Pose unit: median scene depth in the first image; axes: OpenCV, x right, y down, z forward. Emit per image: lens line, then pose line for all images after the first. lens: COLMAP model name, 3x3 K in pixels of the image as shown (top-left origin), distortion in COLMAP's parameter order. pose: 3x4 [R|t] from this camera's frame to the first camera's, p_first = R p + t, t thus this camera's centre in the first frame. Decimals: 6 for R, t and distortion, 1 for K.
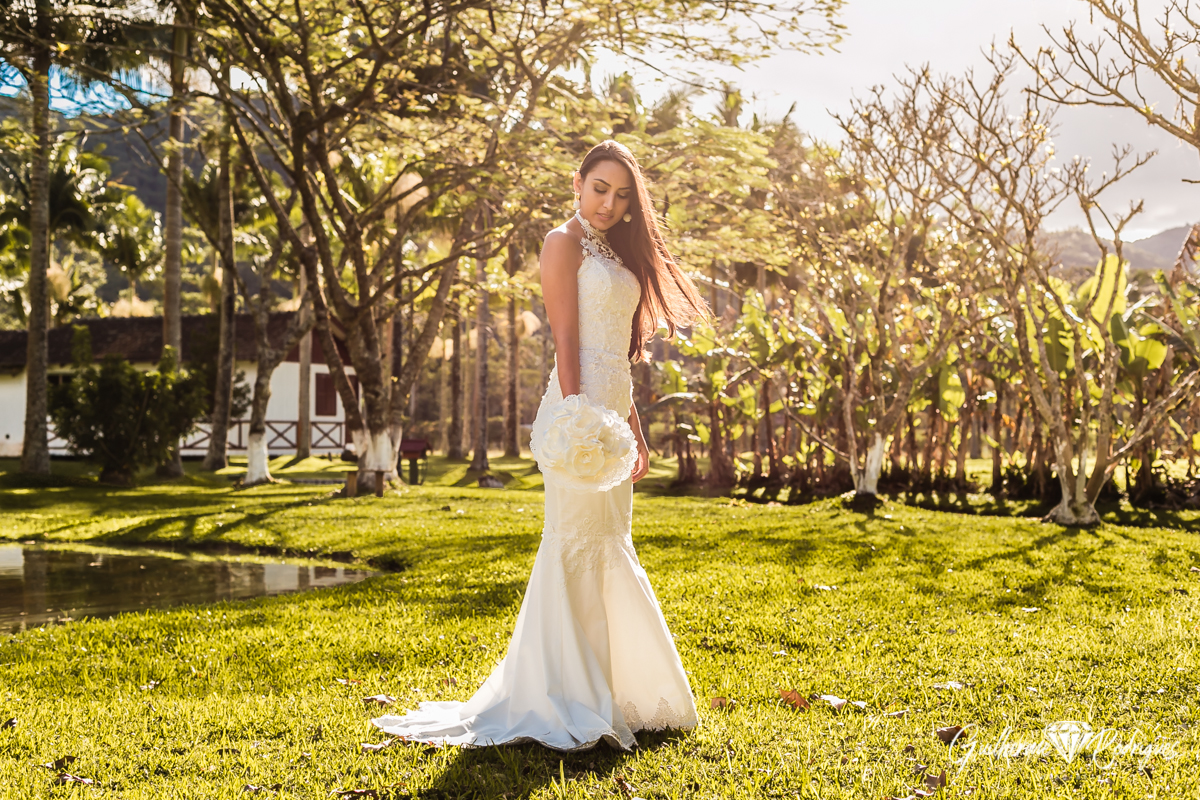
lens RADIAL K [[1815.0, 0, 600.0], [0, 1815.0, 400.0], [0, 0, 1]] dist [0.040663, -0.136726]
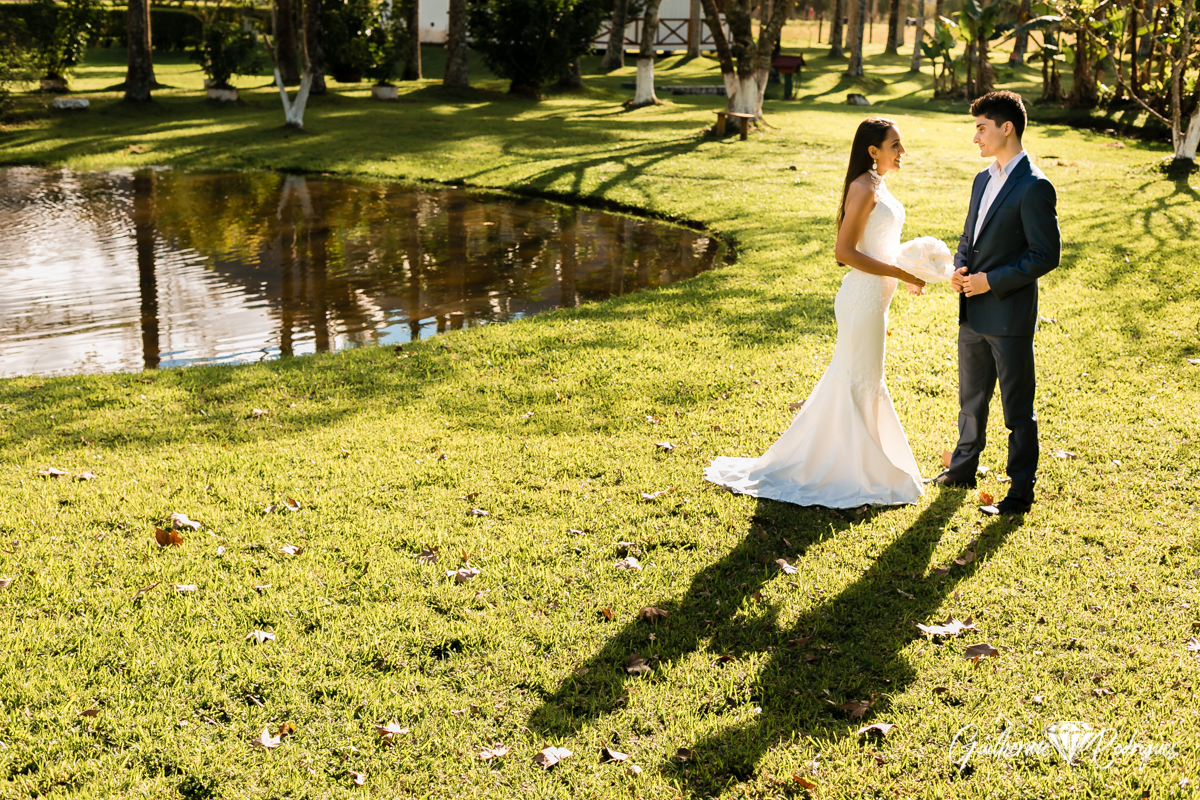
lens RADIAL K [[1815.0, 0, 600.0], [0, 1815.0, 400.0], [0, 0, 1]] dist [0.040663, -0.136726]
pose [[0.974699, 0.074142, -0.210866, 0.034107], [-0.017885, 0.966230, 0.257061, -0.062202], [0.222804, -0.246786, 0.943109, -0.109291]]
